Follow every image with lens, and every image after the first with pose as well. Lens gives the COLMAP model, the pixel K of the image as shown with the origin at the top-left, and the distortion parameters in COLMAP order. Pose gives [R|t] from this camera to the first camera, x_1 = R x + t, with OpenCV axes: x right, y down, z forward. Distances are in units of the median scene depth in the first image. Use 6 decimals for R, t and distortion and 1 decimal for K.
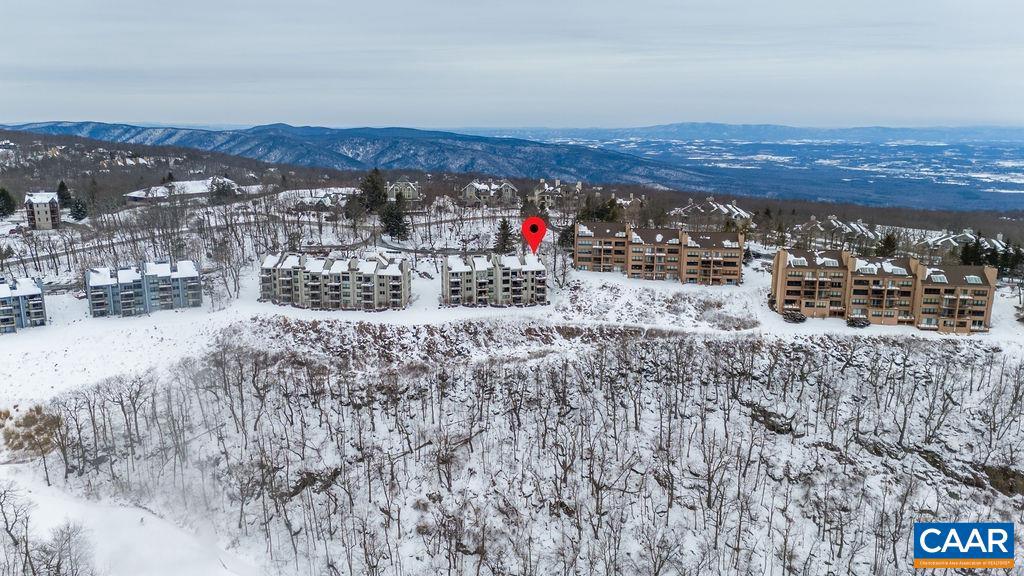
lens RADIAL K [[742.4, 0, 512.0], [0, 742.4, 288.0], [0, 0, 1]] dist [0.089894, -0.085702]
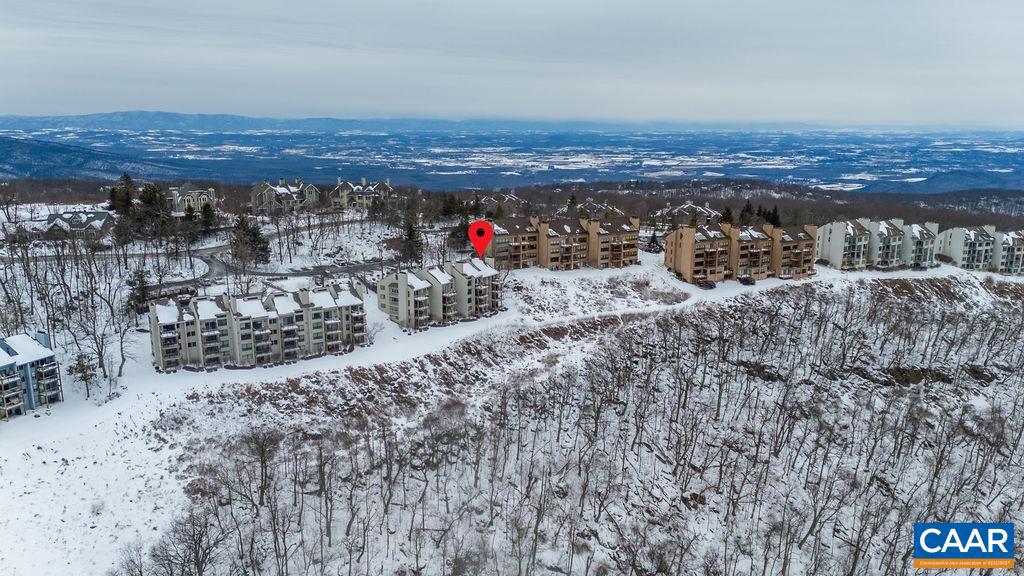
lens RADIAL K [[742.4, 0, 512.0], [0, 742.4, 288.0], [0, 0, 1]] dist [0.089894, -0.085702]
pose [[0.775207, -0.143231, 0.615256, -0.522255], [0.135525, 0.988987, 0.059478, -0.059838], [-0.616999, 0.037275, 0.786081, 0.256020]]
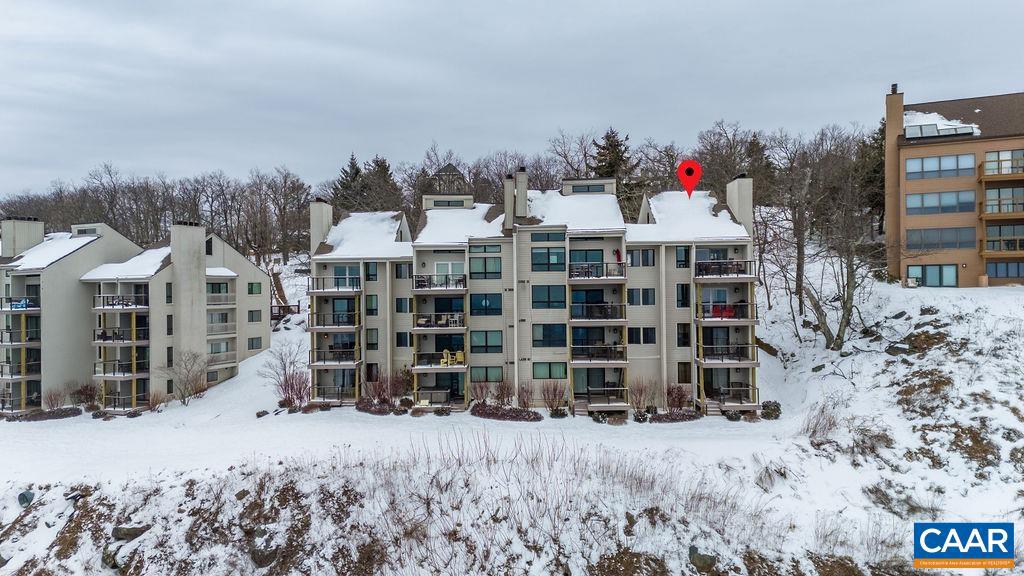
lens RADIAL K [[742.4, 0, 512.0], [0, 742.4, 288.0], [0, 0, 1]] dist [0.089894, -0.085702]
pose [[0.952274, -0.016925, -0.304775, 0.045777], [-0.048288, 0.977536, -0.205160, 0.032573], [0.301401, 0.210086, 0.930065, 0.799980]]
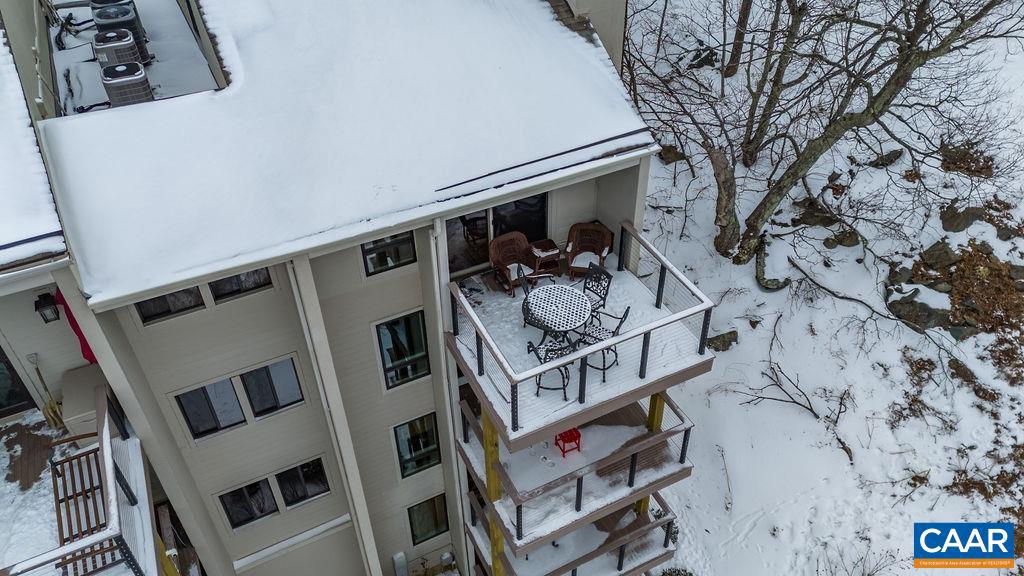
lens RADIAL K [[742.4, 0, 512.0], [0, 742.4, 288.0], [0, 0, 1]] dist [0.089894, -0.085702]
pose [[0.983056, -0.132186, 0.126991, 0.029441], [0.060215, 0.887225, 0.457390, -0.038685], [-0.173130, -0.441993, 0.880152, 0.959131]]
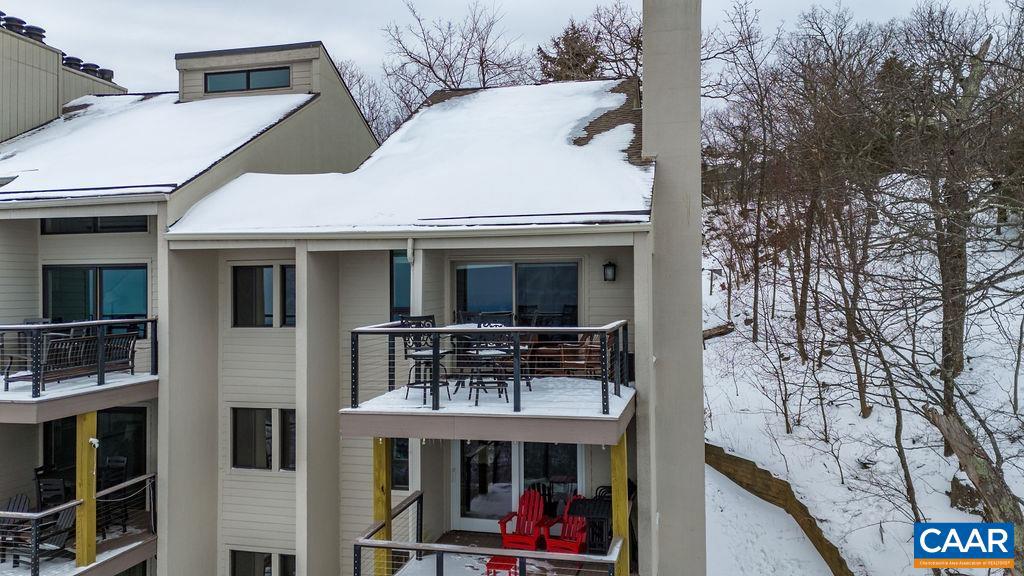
lens RADIAL K [[742.4, 0, 512.0], [0, 742.4, 288.0], [0, 0, 1]] dist [0.089894, -0.085702]
pose [[0.869216, -0.009406, -0.494343, 0.060639], [-0.098922, 0.976296, -0.192513, -0.011353], [0.484436, 0.216237, 0.847681, 0.962380]]
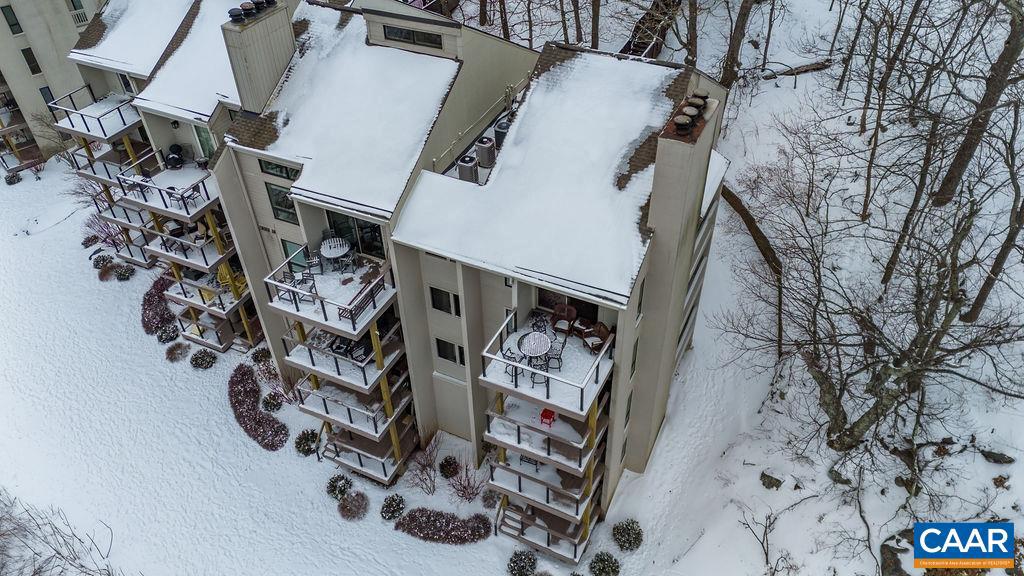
lens RADIAL K [[742.4, 0, 512.0], [0, 742.4, 288.0], [0, 0, 1]] dist [0.089894, -0.085702]
pose [[0.739450, 0.421990, -0.524536, 0.081177], [-0.120031, 0.849313, 0.514063, -0.070163], [0.662424, -0.317163, 0.678677, 0.935115]]
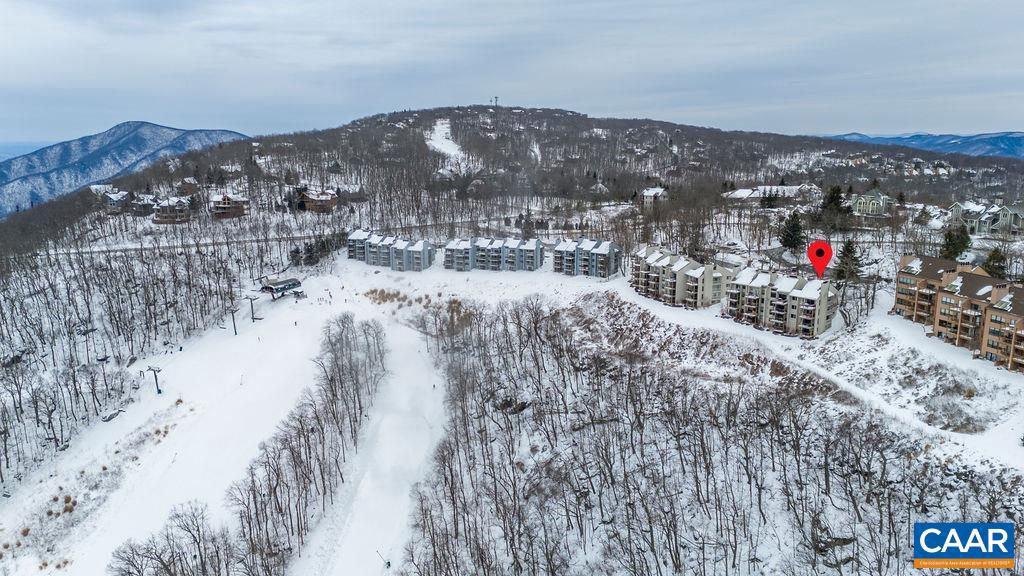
lens RADIAL K [[742.4, 0, 512.0], [0, 742.4, 288.0], [0, 0, 1]] dist [0.089894, -0.085702]
pose [[0.441573, 0.178928, -0.879203, 0.652115], [-0.191251, 0.976164, 0.102606, -0.059874], [0.876605, 0.122840, 0.465268, 0.290583]]
